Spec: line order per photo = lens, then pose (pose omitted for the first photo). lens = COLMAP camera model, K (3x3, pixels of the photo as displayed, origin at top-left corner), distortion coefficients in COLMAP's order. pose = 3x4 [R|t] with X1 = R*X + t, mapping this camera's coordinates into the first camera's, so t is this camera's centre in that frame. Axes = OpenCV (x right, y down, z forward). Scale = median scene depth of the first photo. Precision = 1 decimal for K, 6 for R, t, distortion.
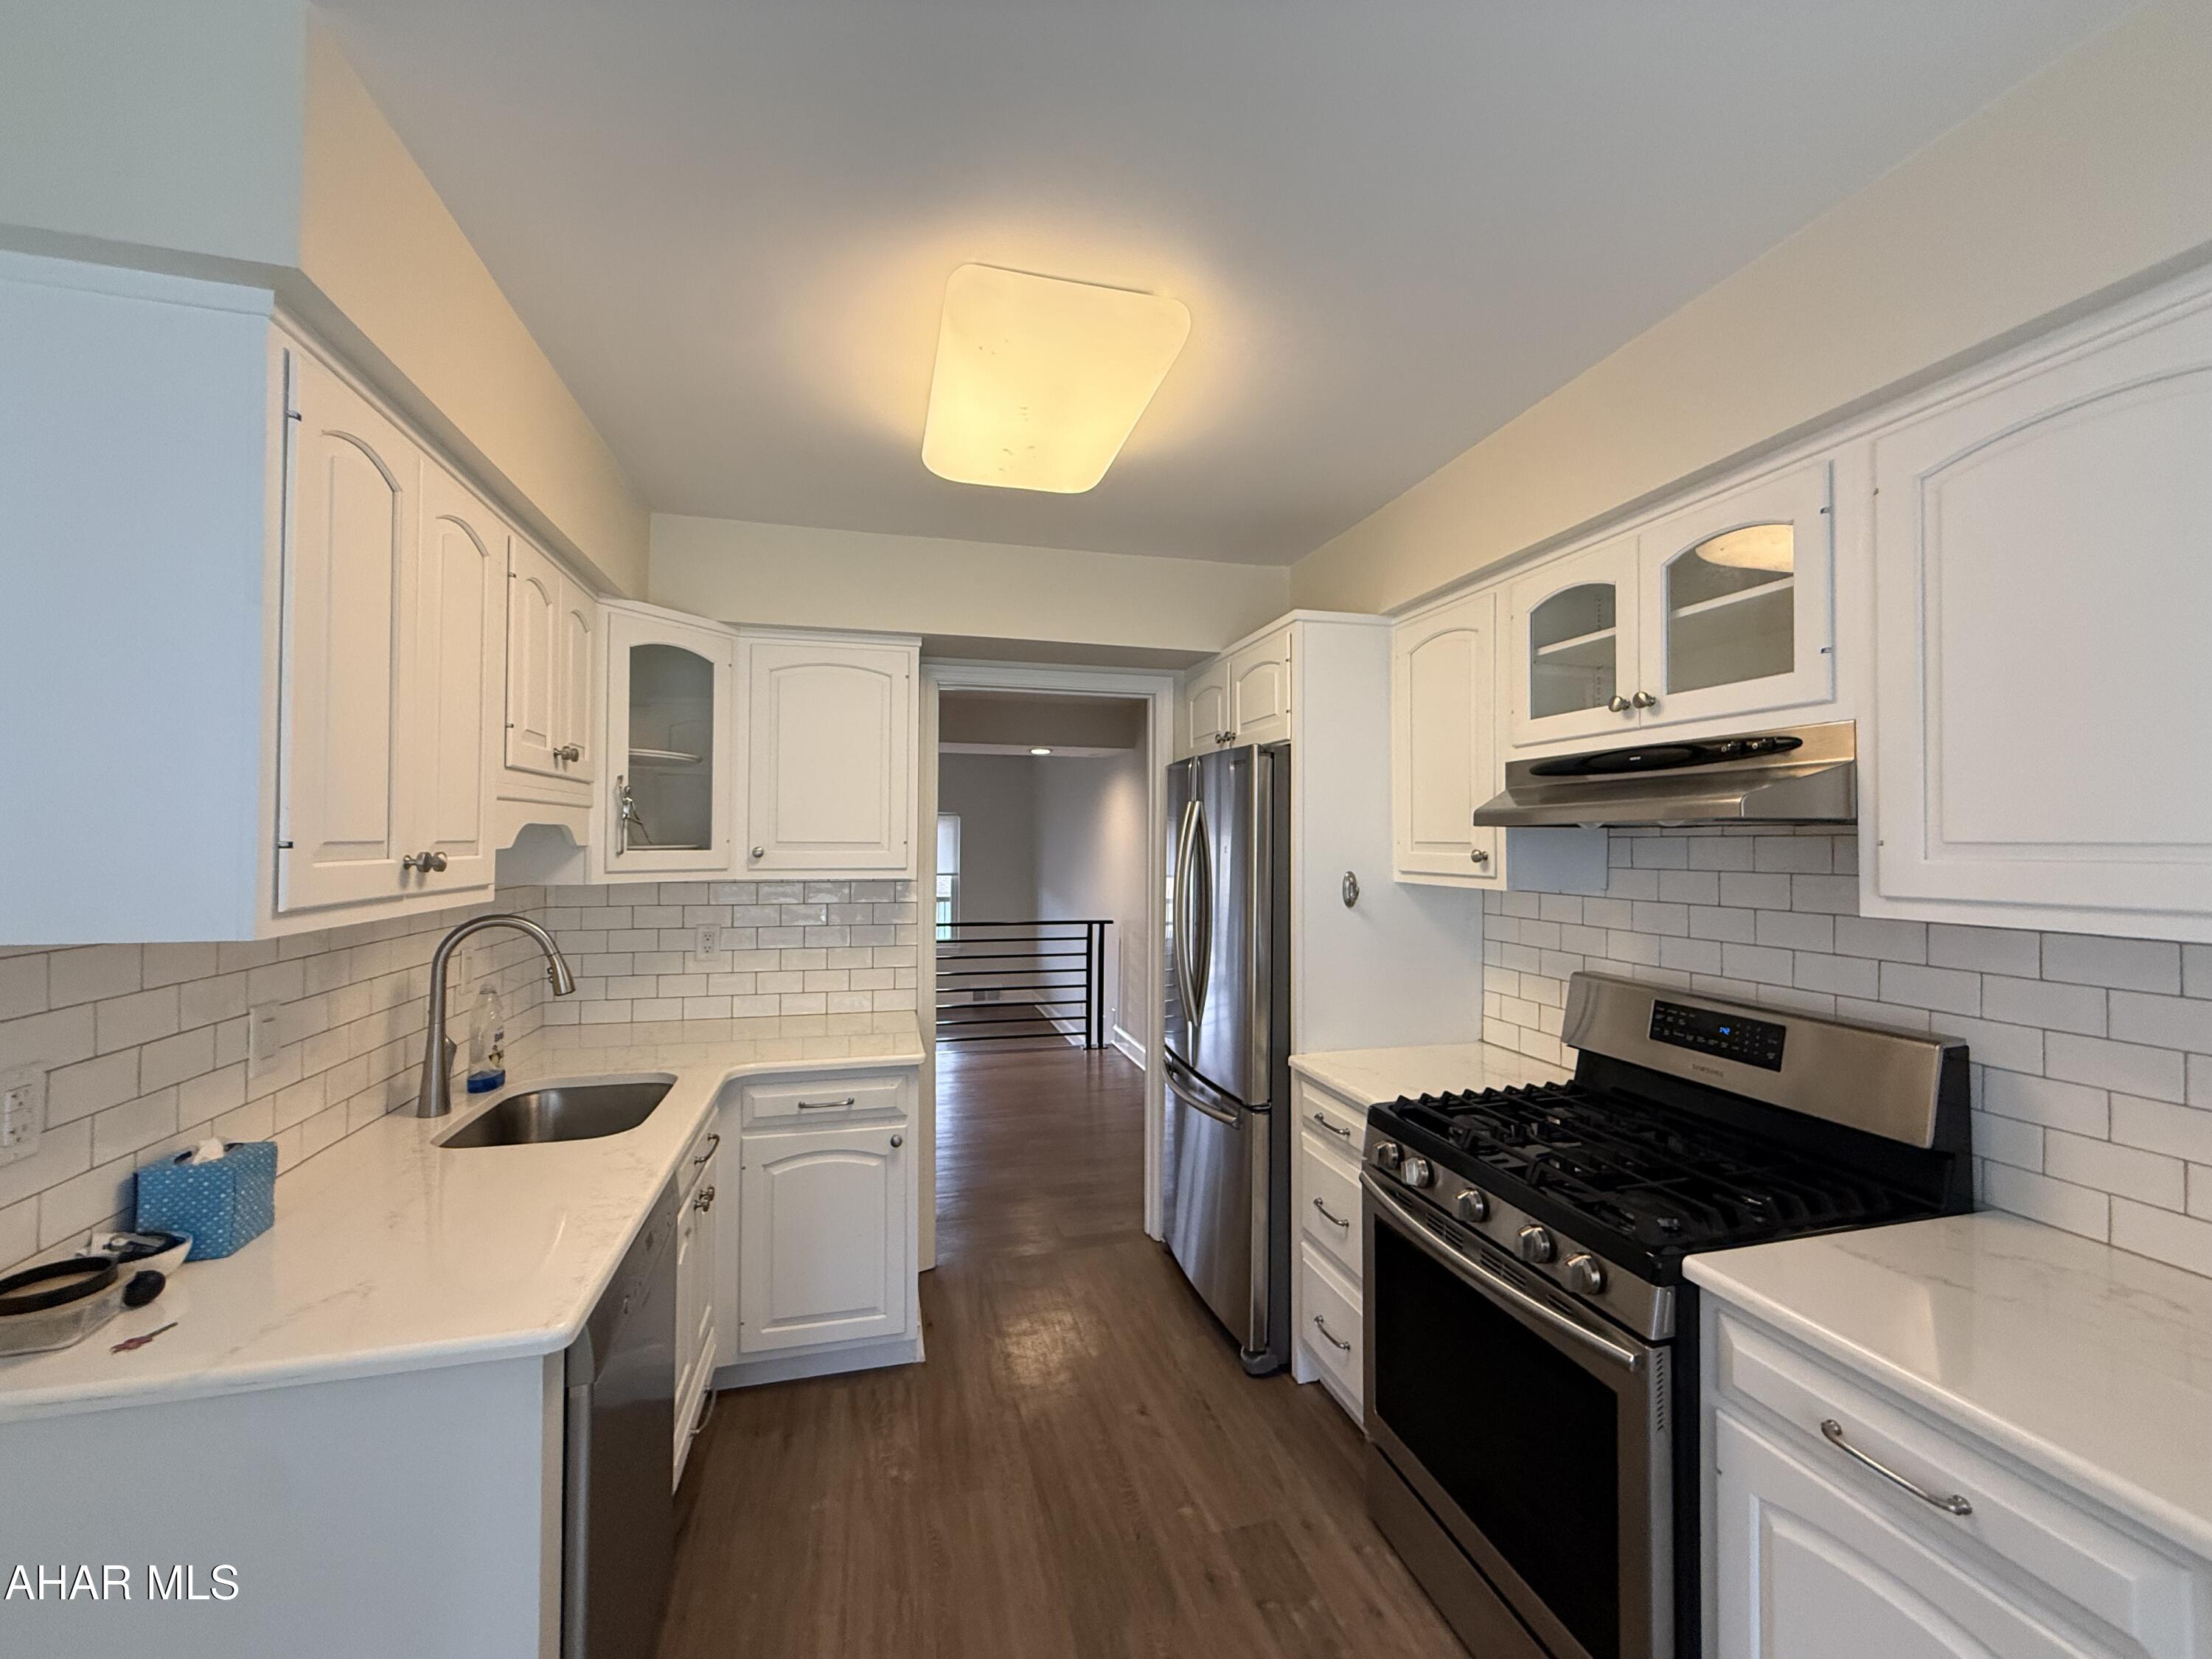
lens RADIAL K [[887.8, 0, 1093.3], [0, 887.8, 825.1], [0, 0, 1]] dist [-0.000609, -0.000164]
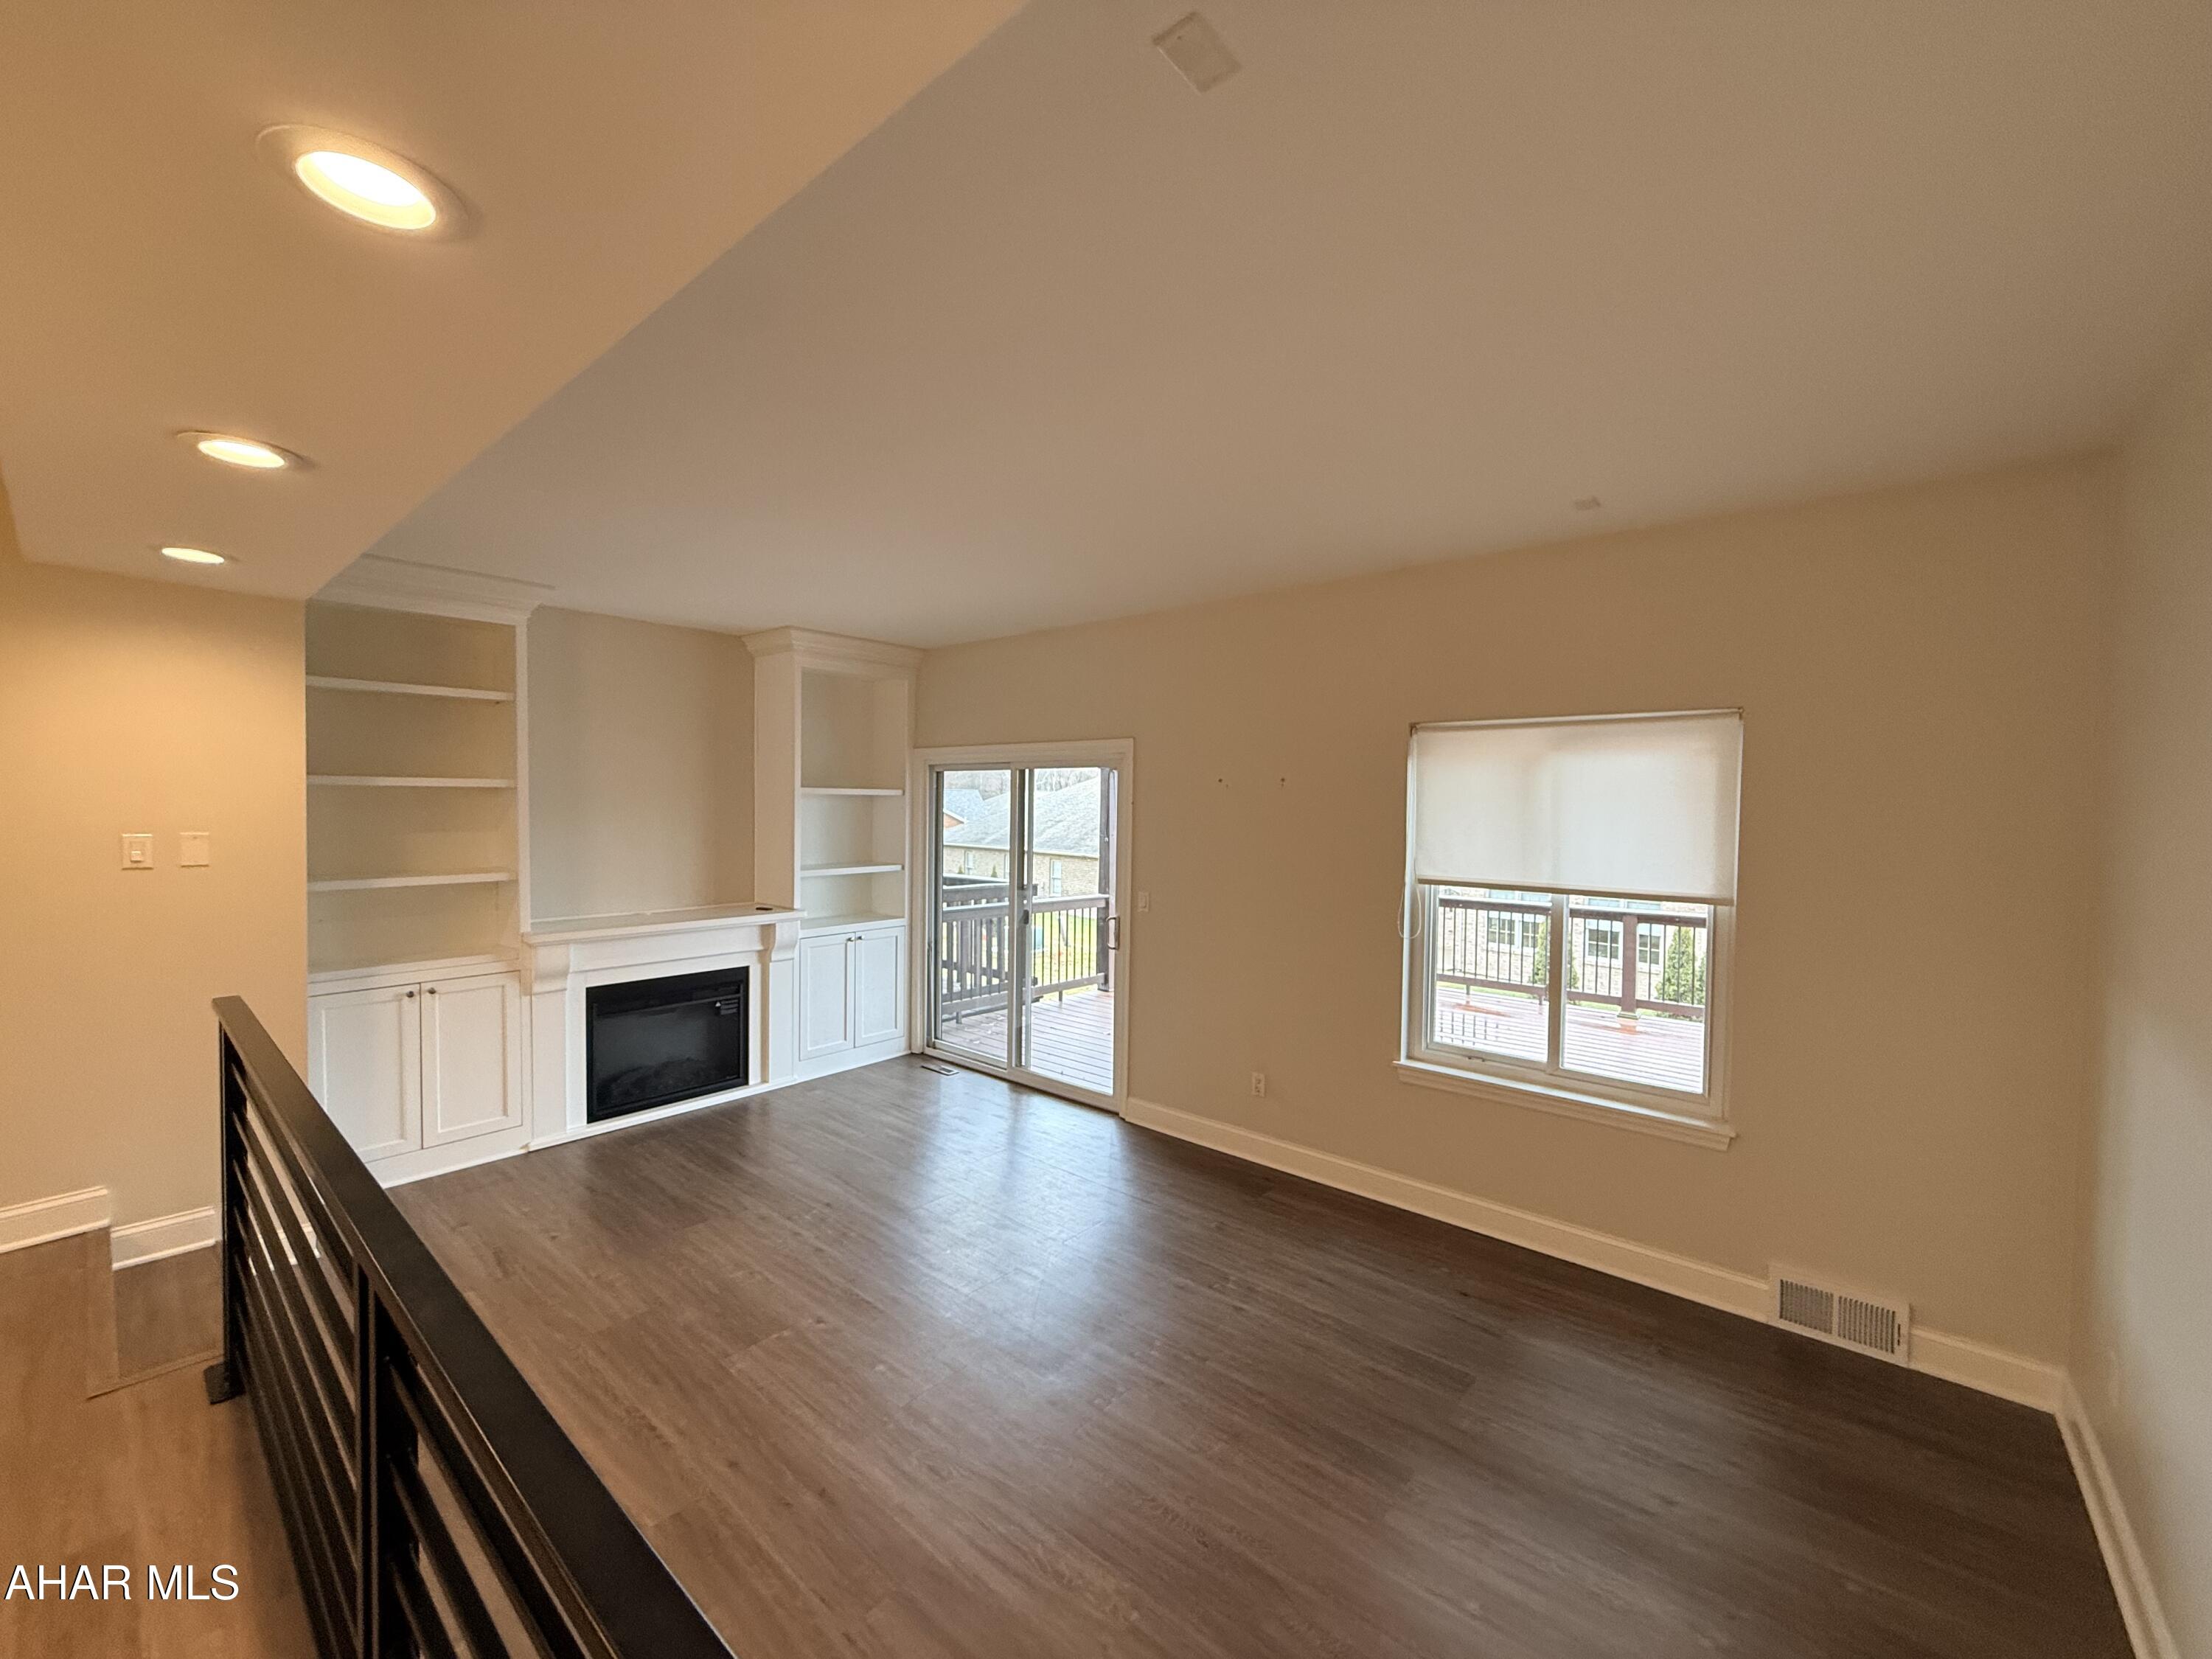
lens RADIAL K [[877.4, 0, 1101.2], [0, 877.4, 828.6], [0, 0, 1]] dist [-0.001243, 0.000361]
pose [[0.569110, 0.028342, -0.821773, -0.085251], [0.002772, 0.999334, 0.036386, 0.061271], [0.822257, -0.022986, 0.568652, 2.300459]]
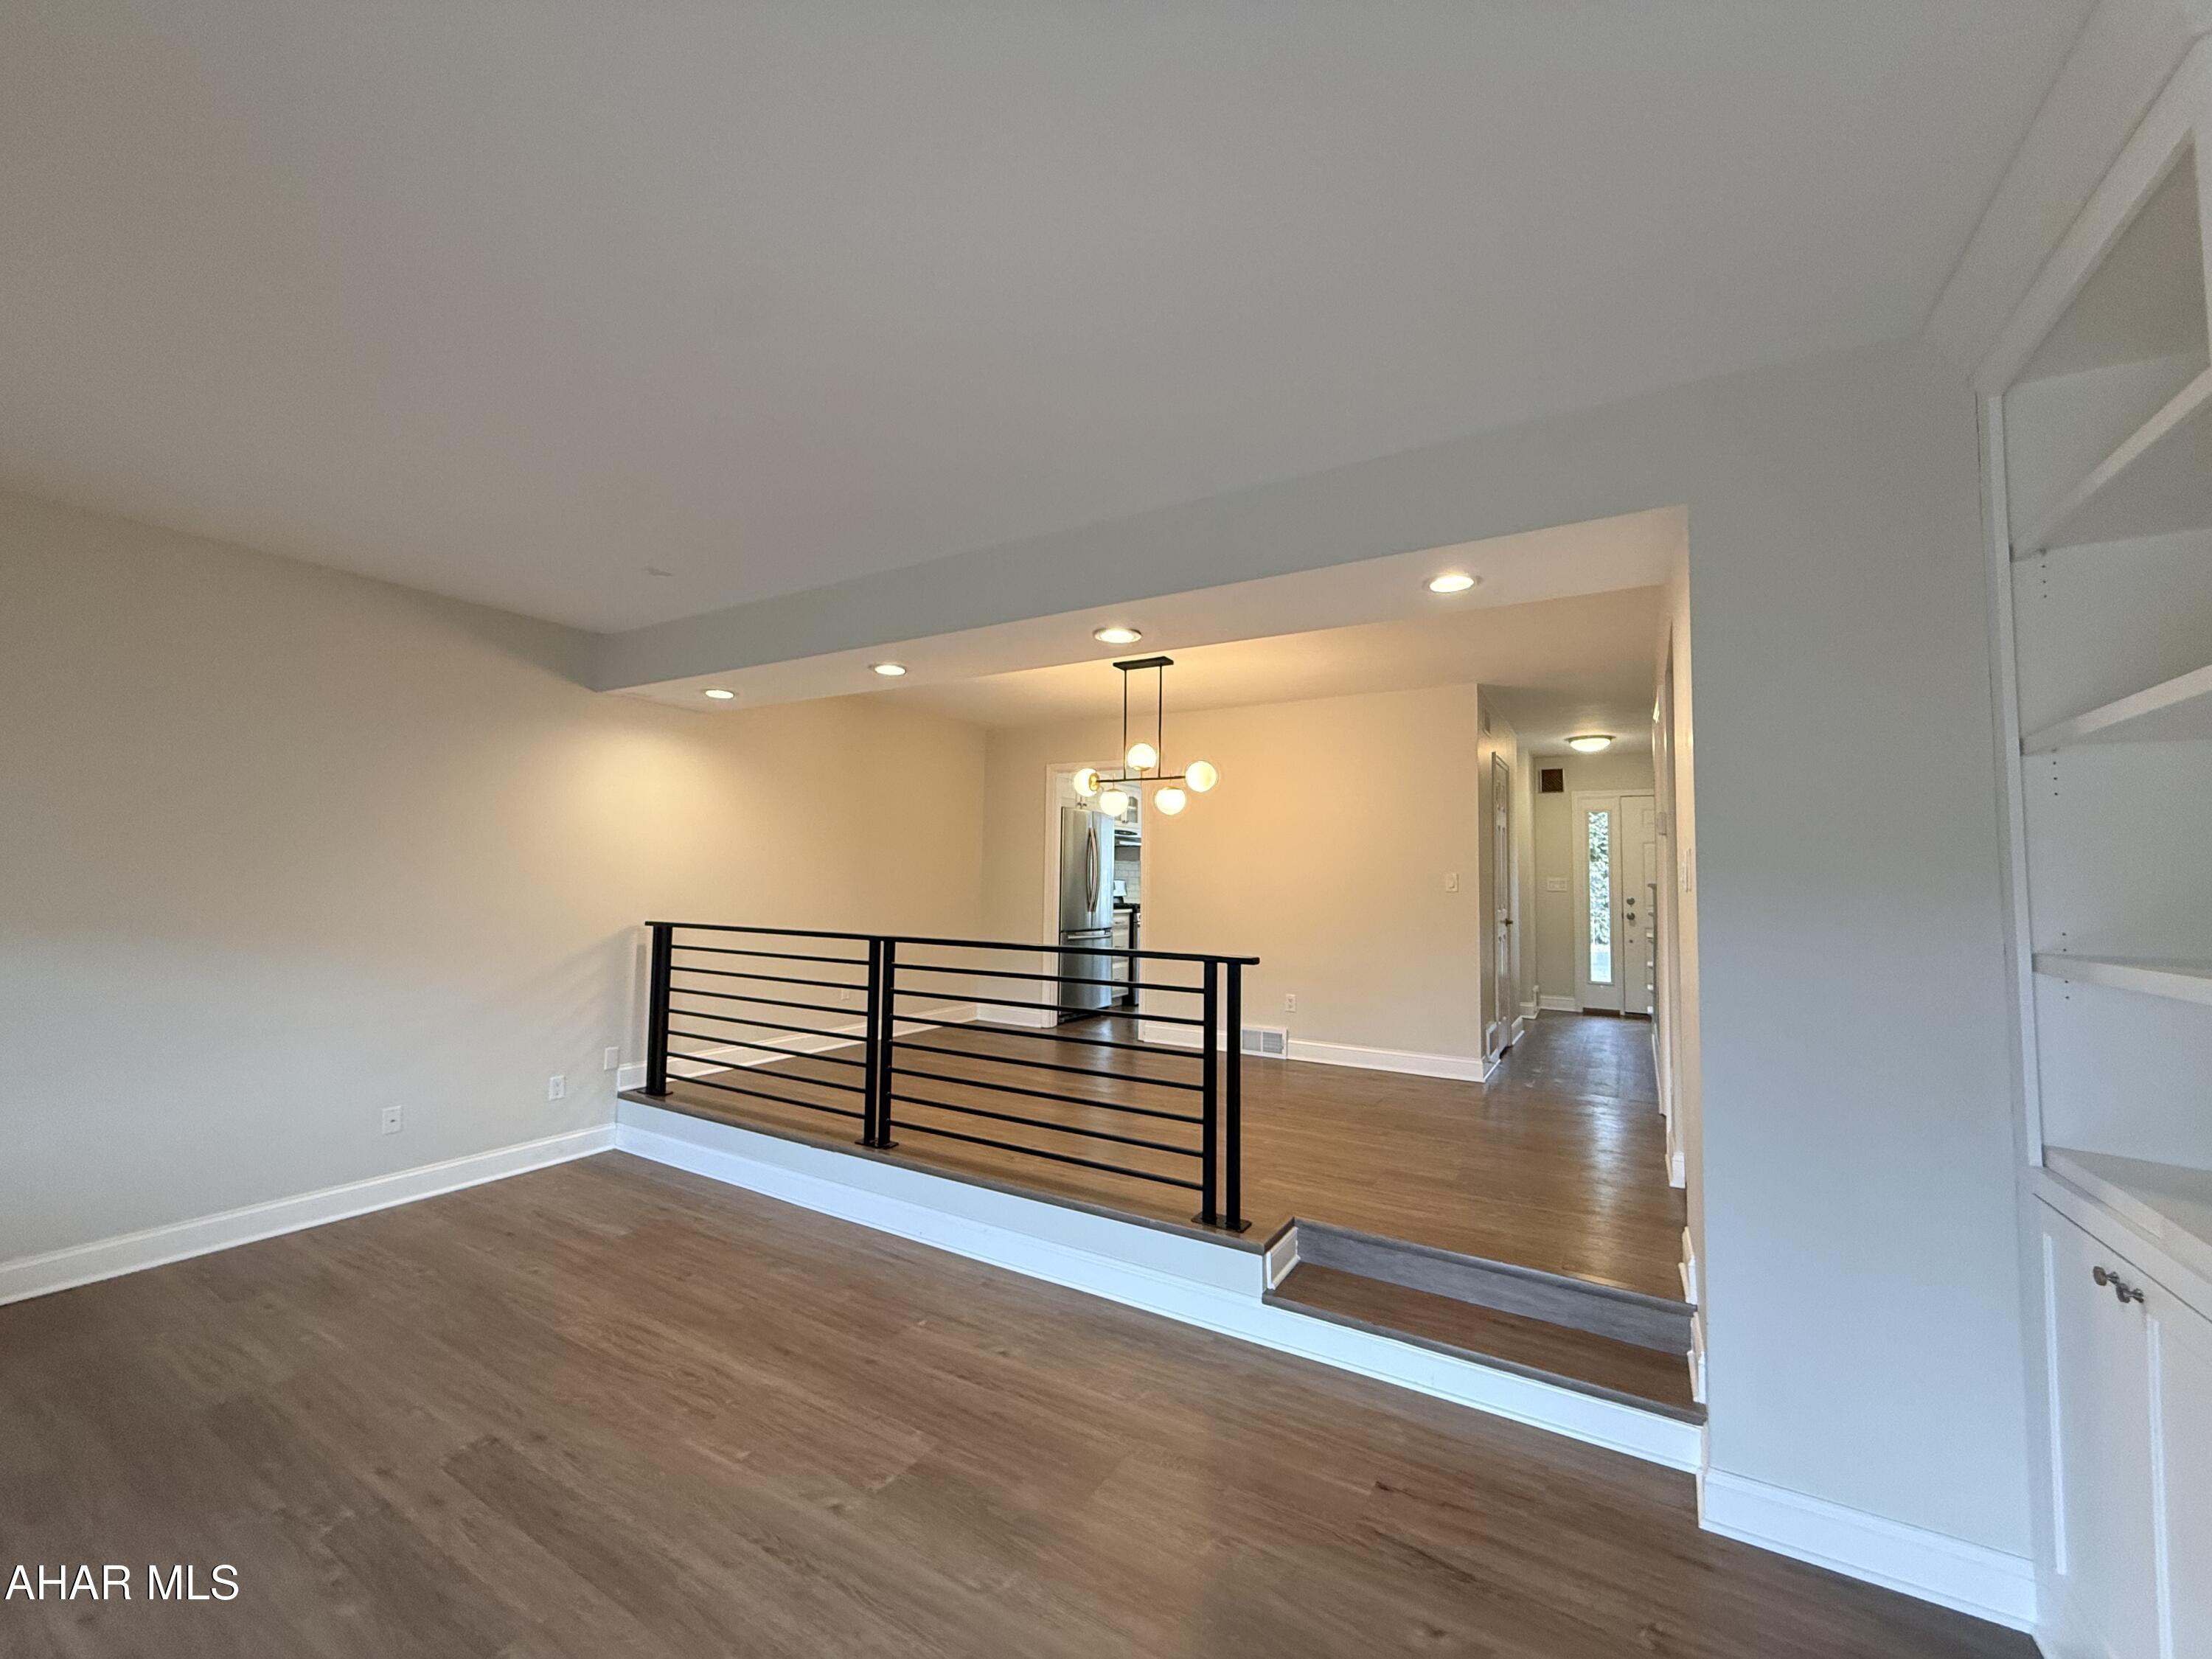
lens RADIAL K [[877.4, 0, 1101.2], [0, 877.4, 828.6], [0, 0, 1]] dist [-0.001243, 0.000361]
pose [[-0.695154, 0.029966, 0.718236, -1.886393], [-0.031532, 0.996898, -0.072112, 0.169280], [-0.718169, -0.072777, -0.692053, 3.022685]]
